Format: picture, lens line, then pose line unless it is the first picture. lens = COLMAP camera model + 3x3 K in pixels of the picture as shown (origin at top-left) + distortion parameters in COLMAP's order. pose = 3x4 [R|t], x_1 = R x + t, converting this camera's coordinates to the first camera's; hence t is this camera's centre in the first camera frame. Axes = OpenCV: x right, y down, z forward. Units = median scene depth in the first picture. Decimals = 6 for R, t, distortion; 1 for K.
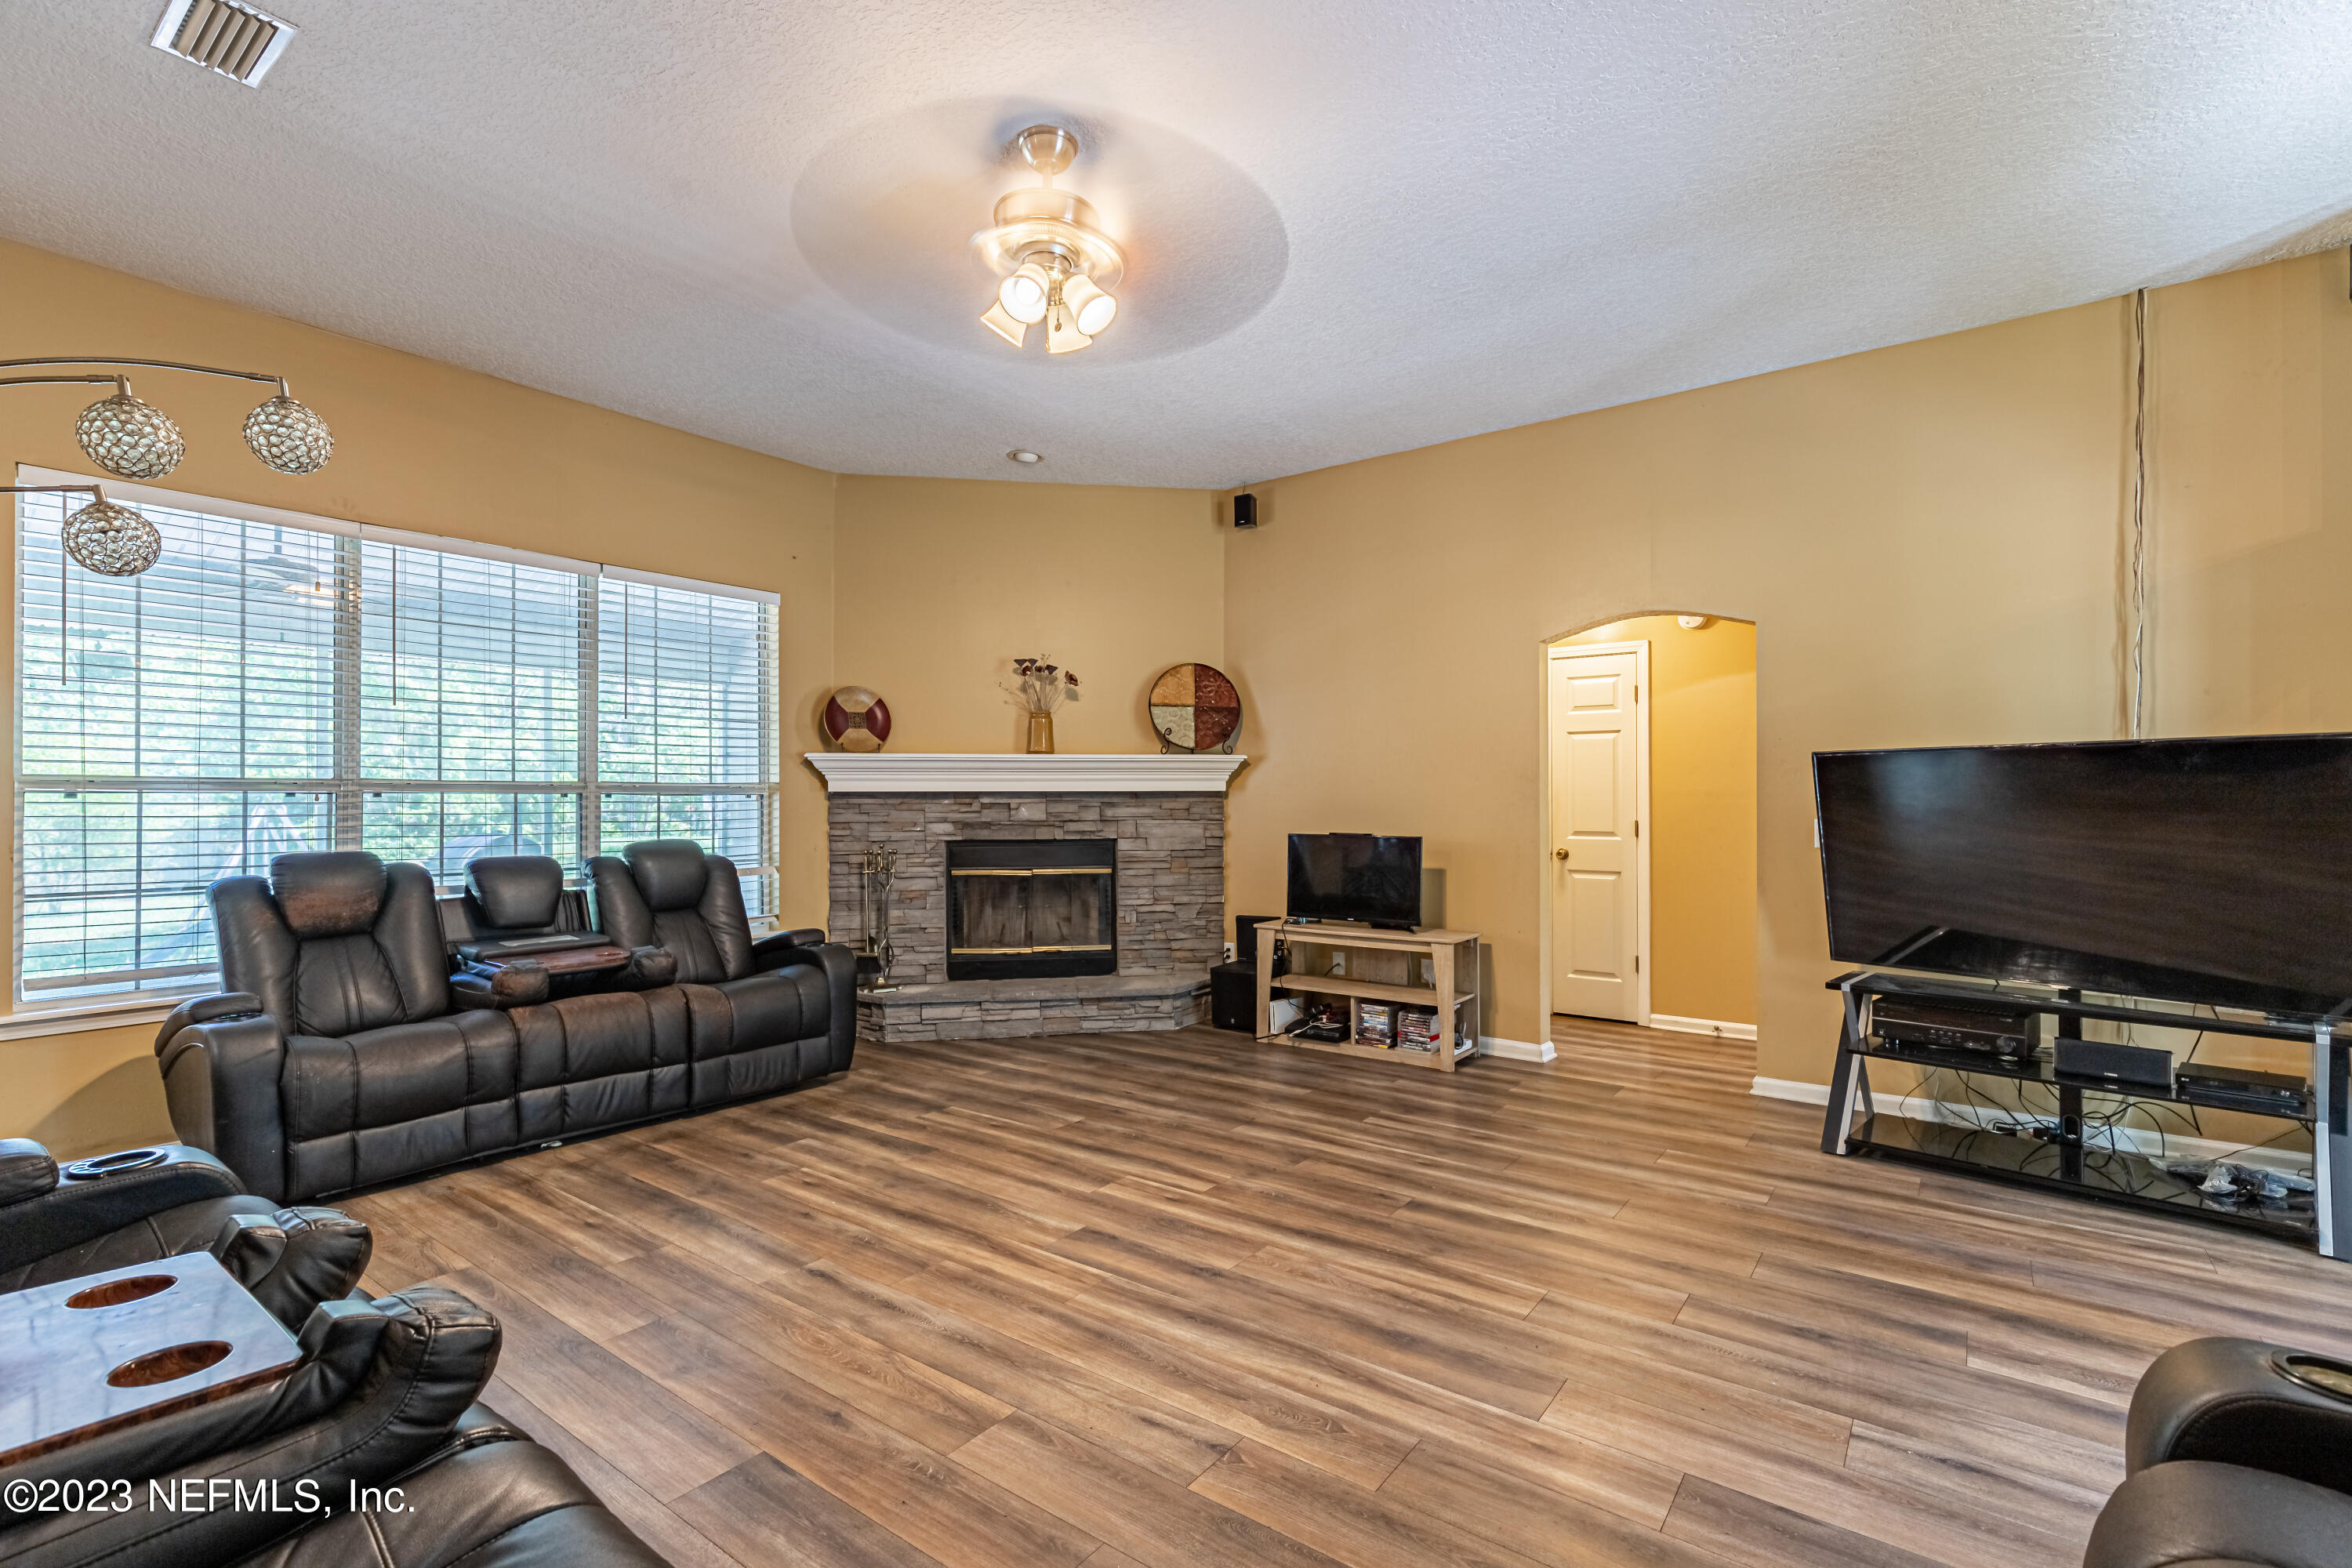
lens RADIAL K [[1059.2, 0, 1186.1], [0, 1059.2, 790.6], [0, 0, 1]] dist [0.016927, -0.004991]
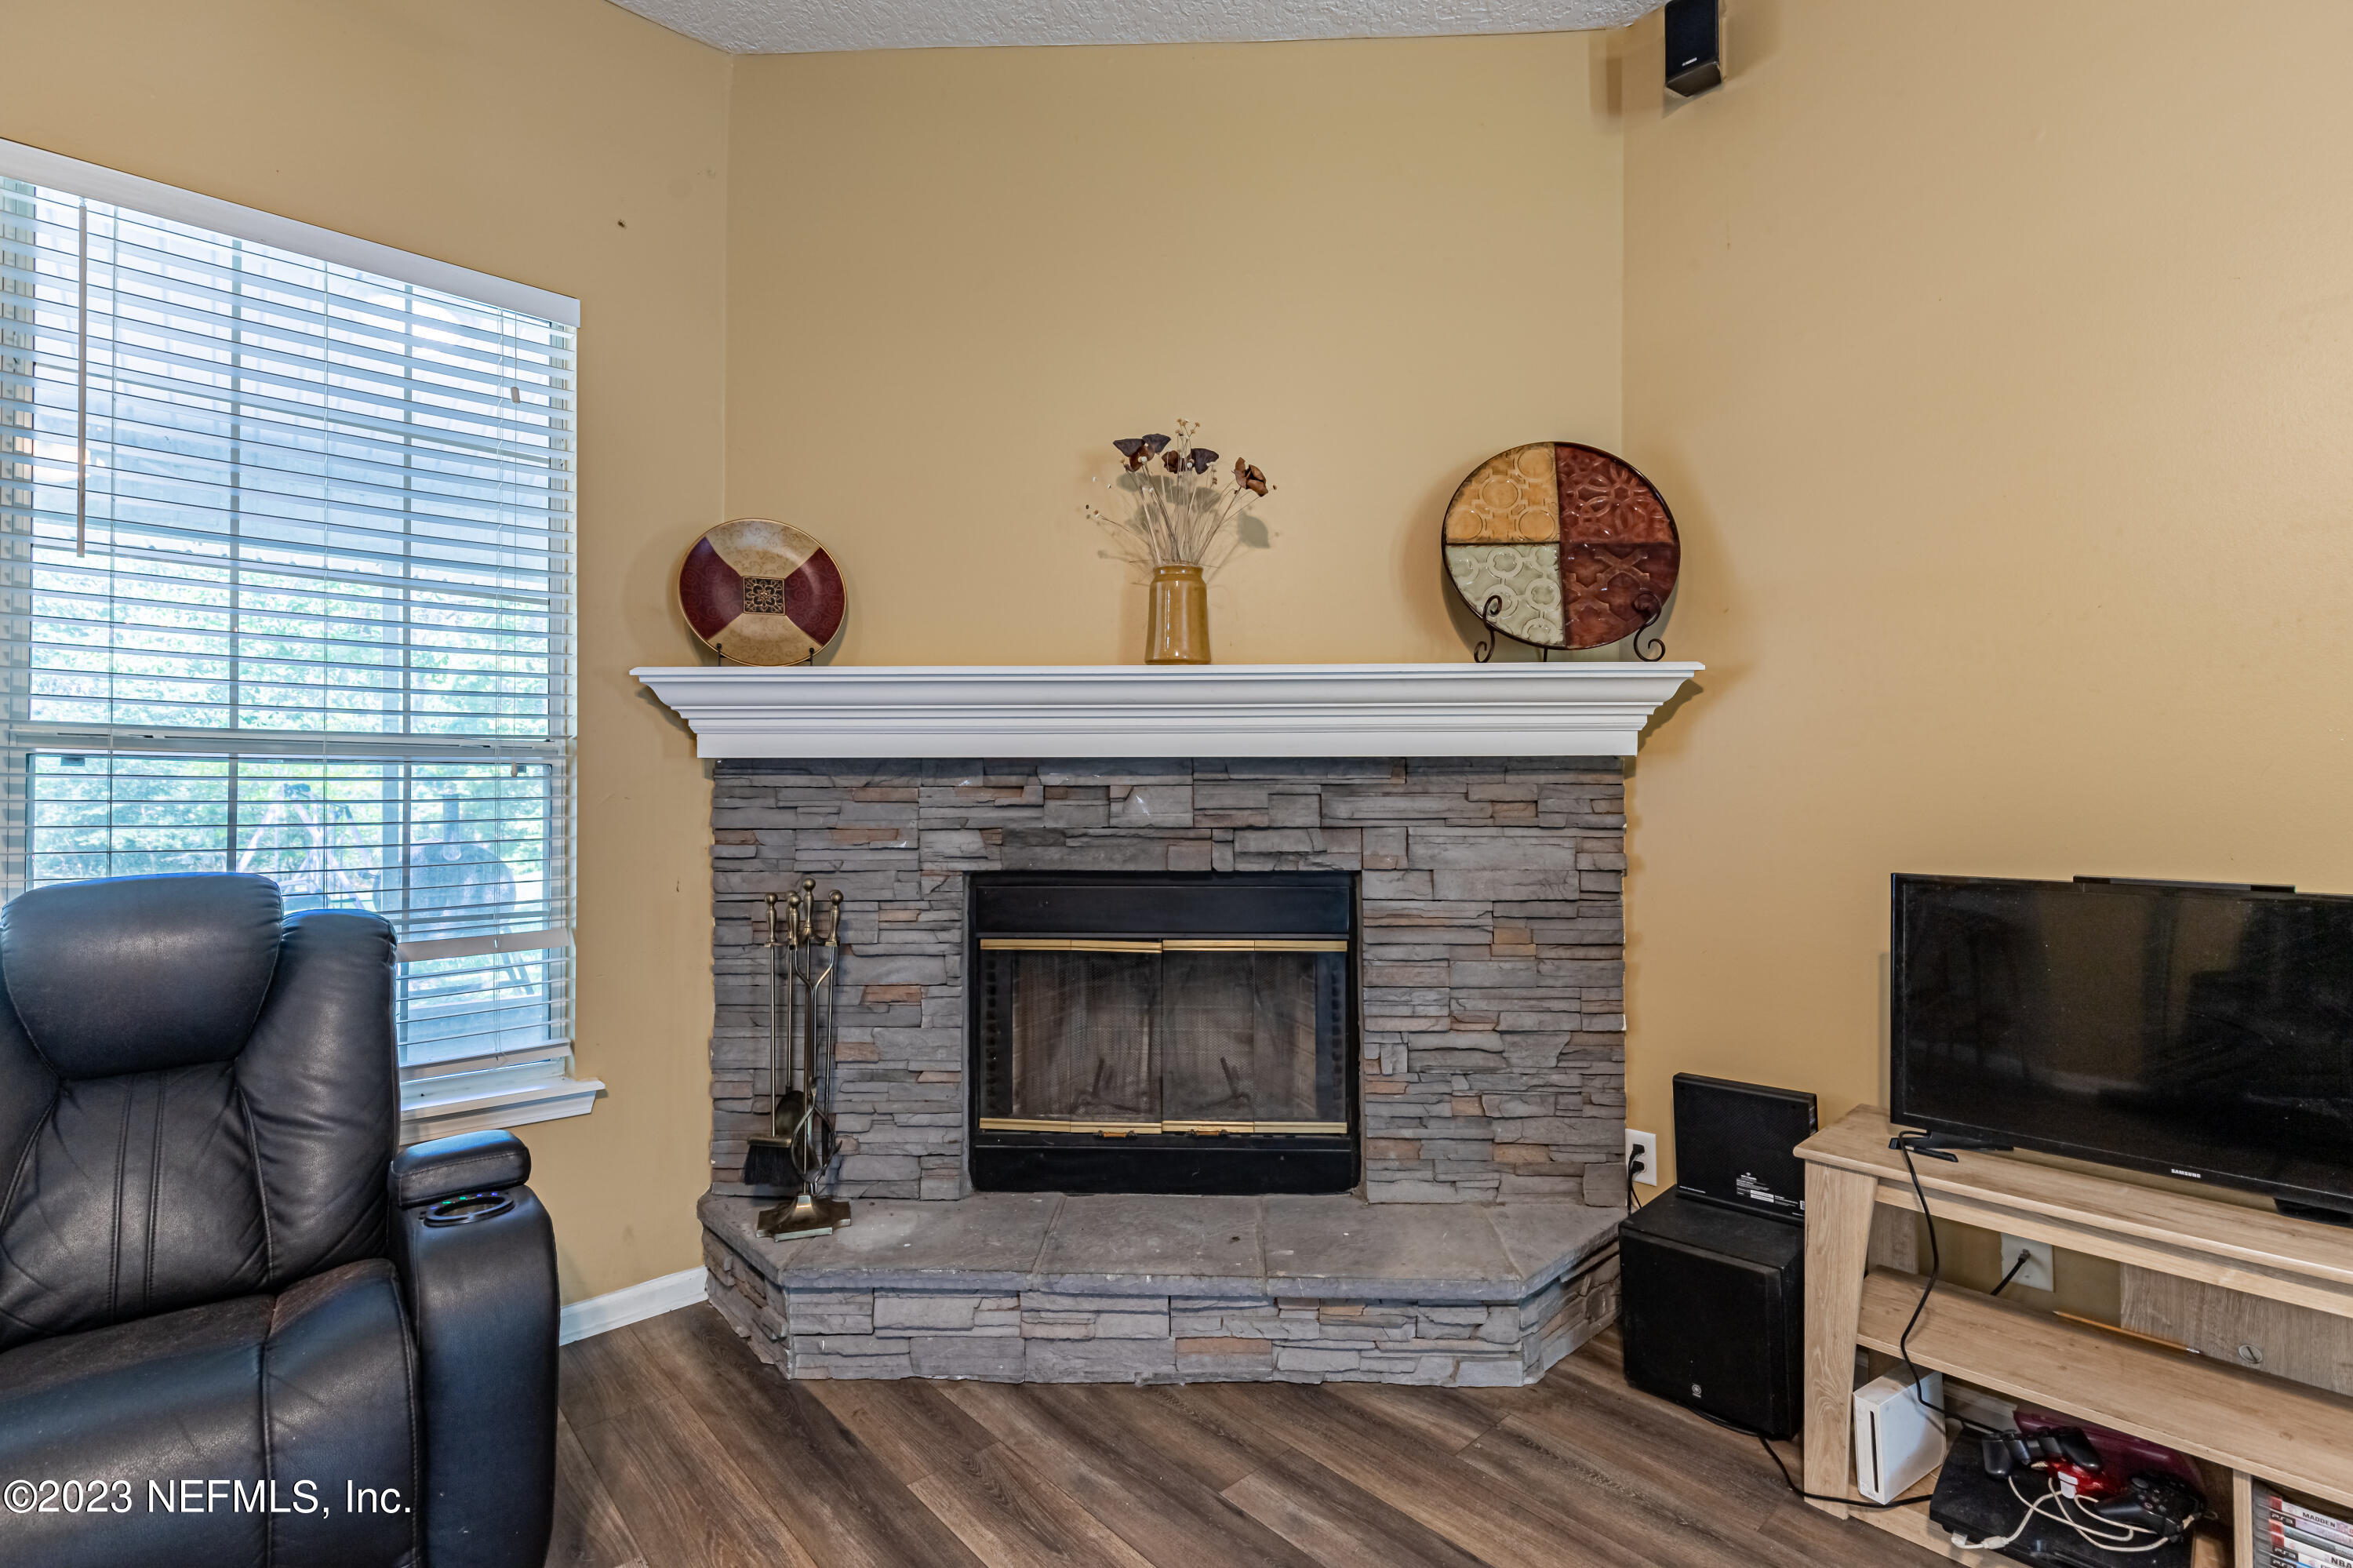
lens RADIAL K [[1059.7, 0, 1186.6], [0, 1059.7, 790.6], [0, 0, 1]] dist [0.016927, -0.004991]
pose [[0.981864, 0.000202, -0.189585, -0.056974], [-0.000330, 1.000000, -0.000644, 0.014789], [0.189585, 0.000695, 0.981864, 0.614857]]
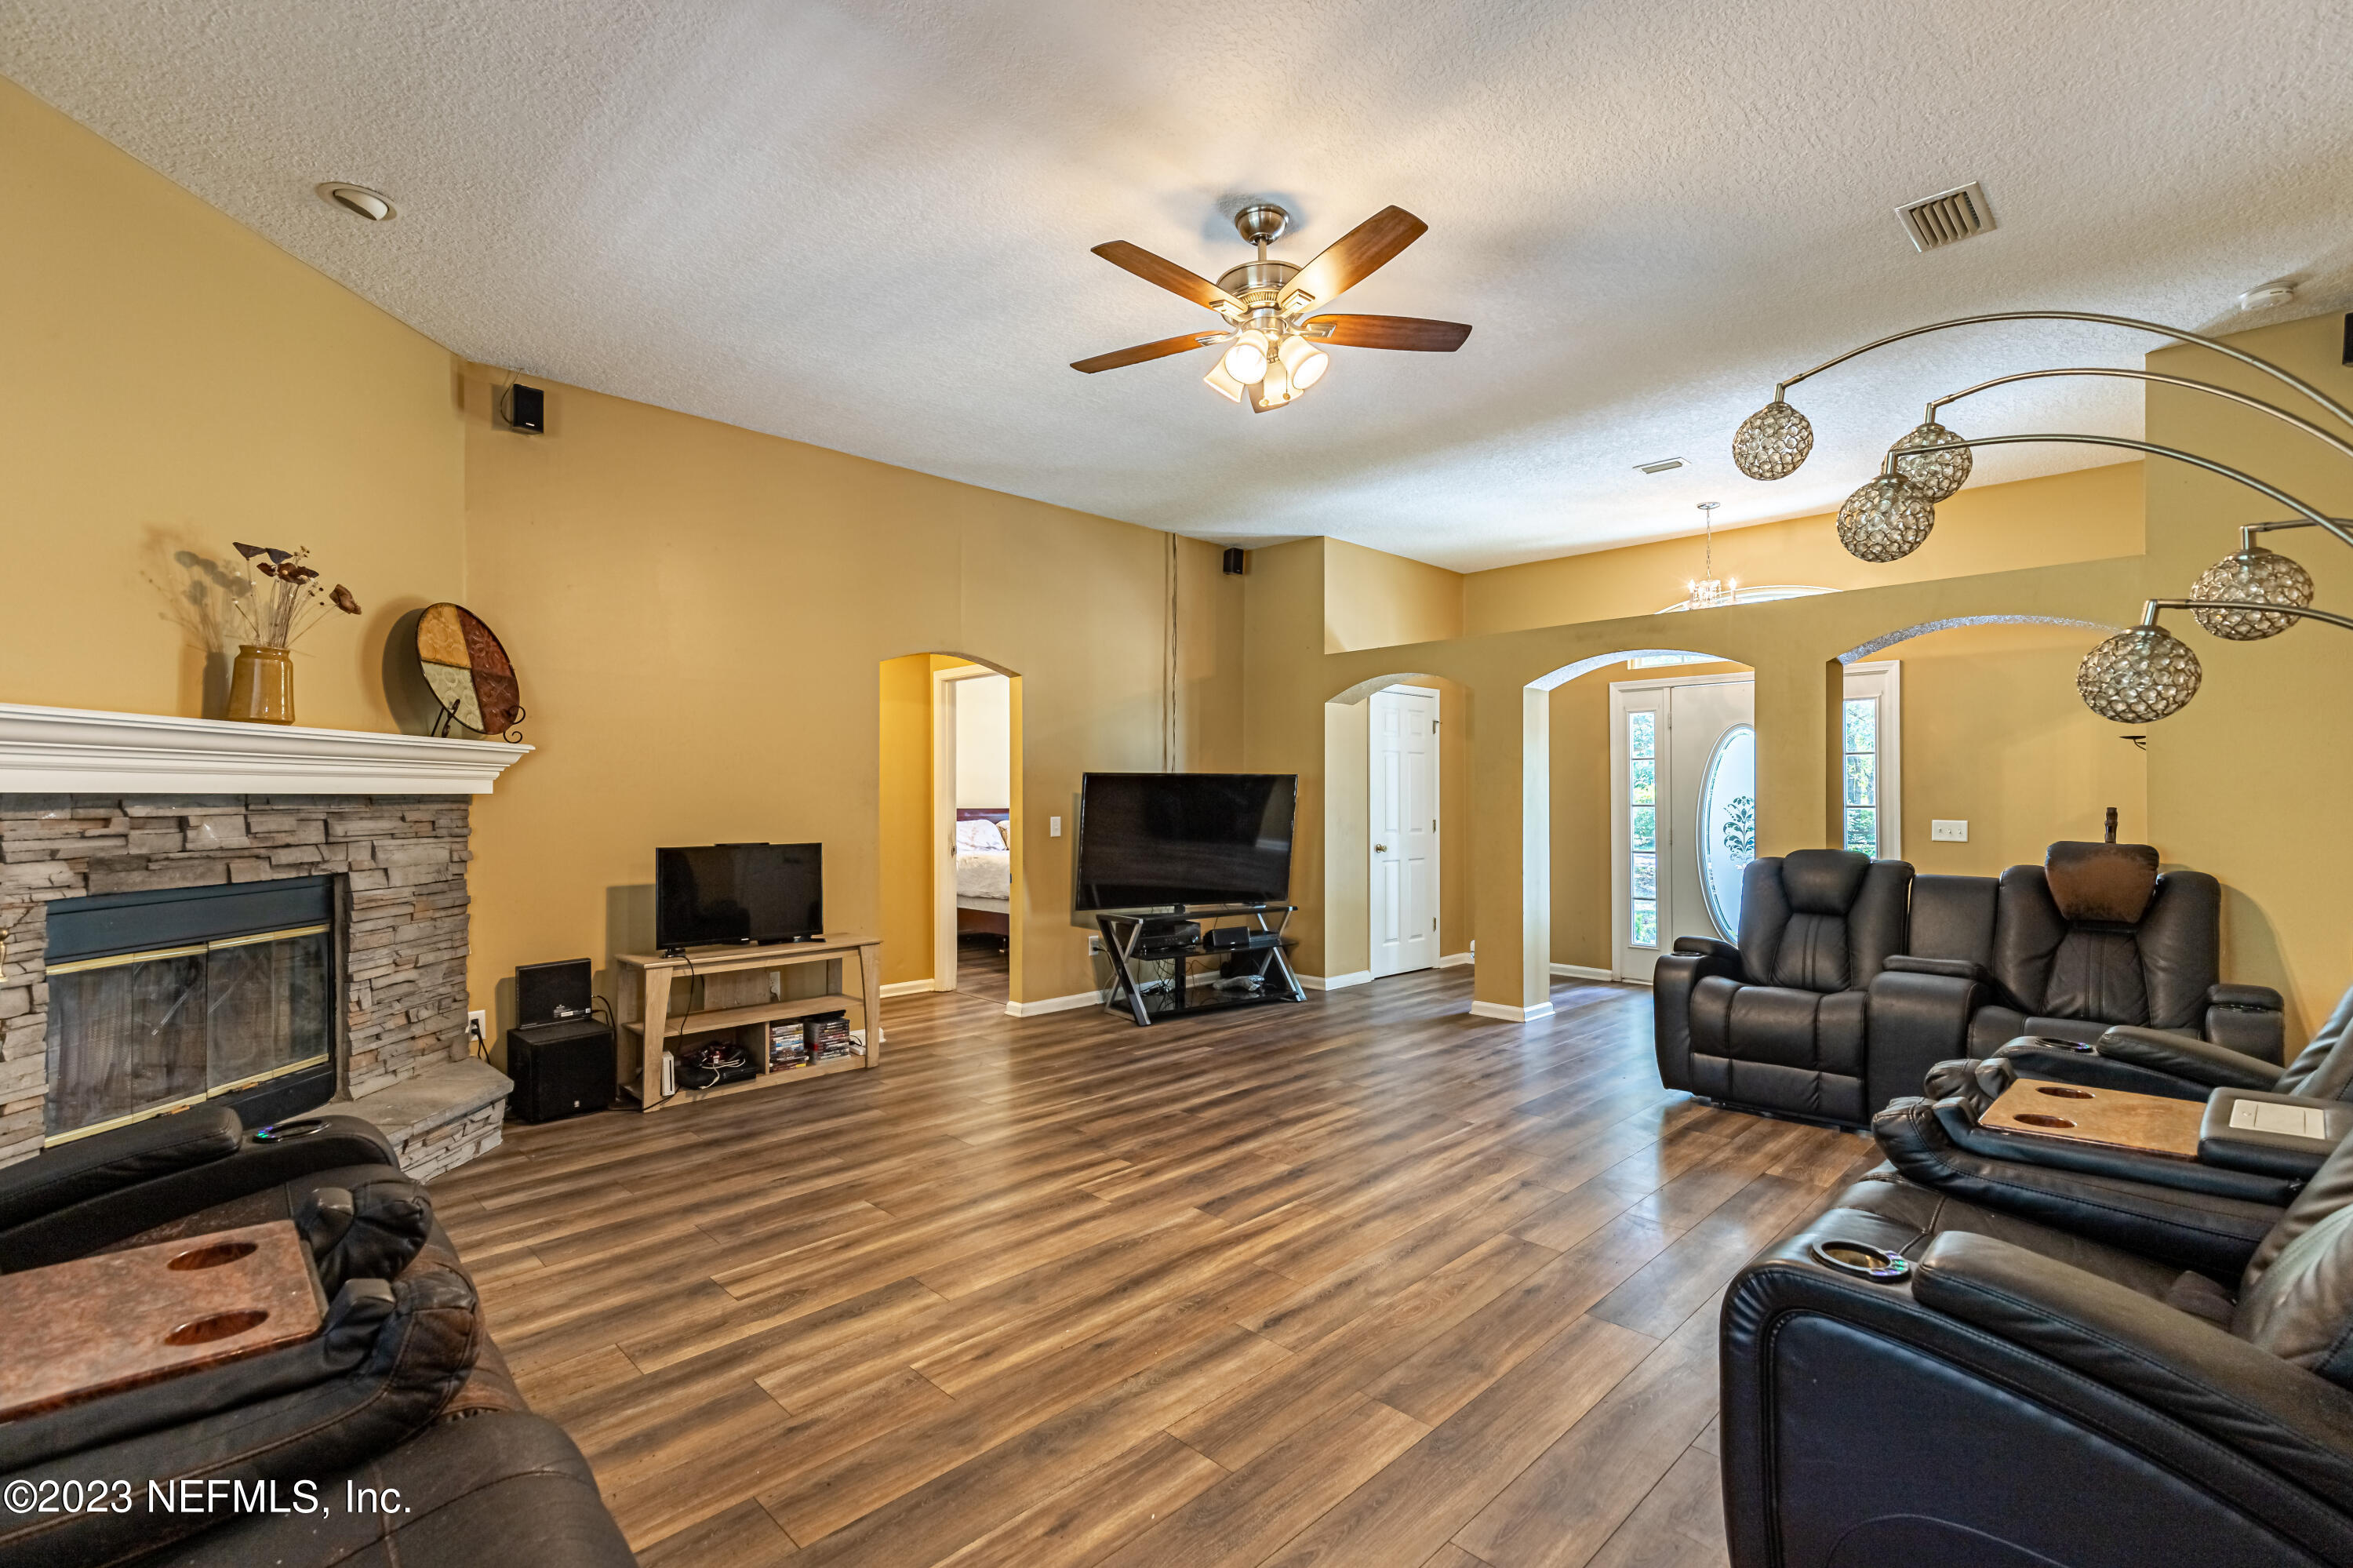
lens RADIAL K [[1059.7, 0, 1186.6], [0, 1059.7, 790.6], [0, 0, 1]] dist [0.016927, -0.004991]
pose [[0.144031, 0.007599, 0.989544, -0.638930], [-0.009207, 0.999938, -0.006339, -0.001775], [-0.989530, -0.008198, 0.144092, 0.472083]]
